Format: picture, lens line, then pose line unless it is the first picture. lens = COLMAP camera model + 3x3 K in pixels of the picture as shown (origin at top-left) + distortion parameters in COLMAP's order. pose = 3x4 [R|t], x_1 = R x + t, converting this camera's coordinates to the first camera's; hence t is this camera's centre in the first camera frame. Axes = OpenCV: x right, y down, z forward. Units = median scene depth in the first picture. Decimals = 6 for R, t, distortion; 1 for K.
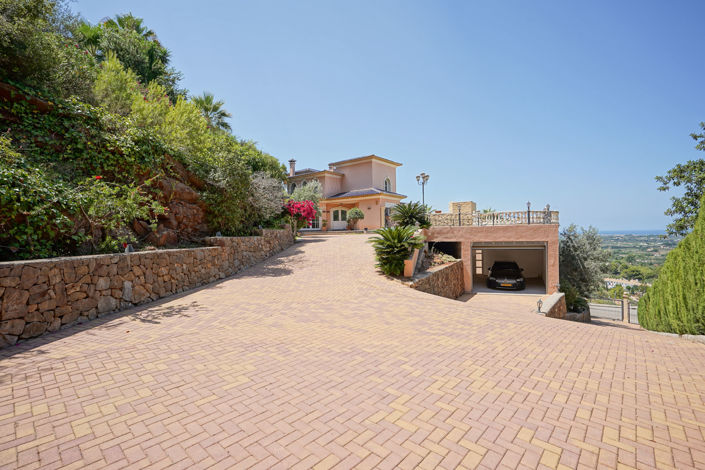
lens RADIAL K [[332.7, 0, 352.2], [0, 332.7, 235.9], [0, 0, 1]] dist [-0.001451, 0.000540]
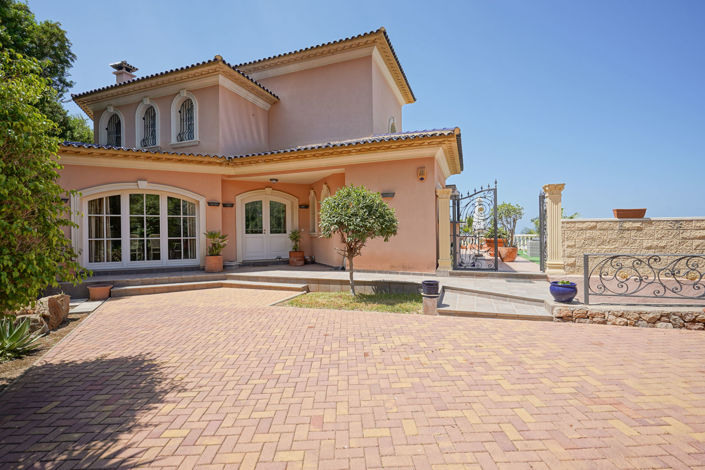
lens RADIAL K [[332.7, 0, 354.2], [0, 332.7, 236.0], [0, 0, 1]] dist [-0.001451, 0.000540]
pose [[0.957684, 0.003286, 0.287802, -0.048739], [-0.001821, 0.999984, -0.005357, -0.042579], [-0.287815, 0.004607, 0.957675, 0.671094]]
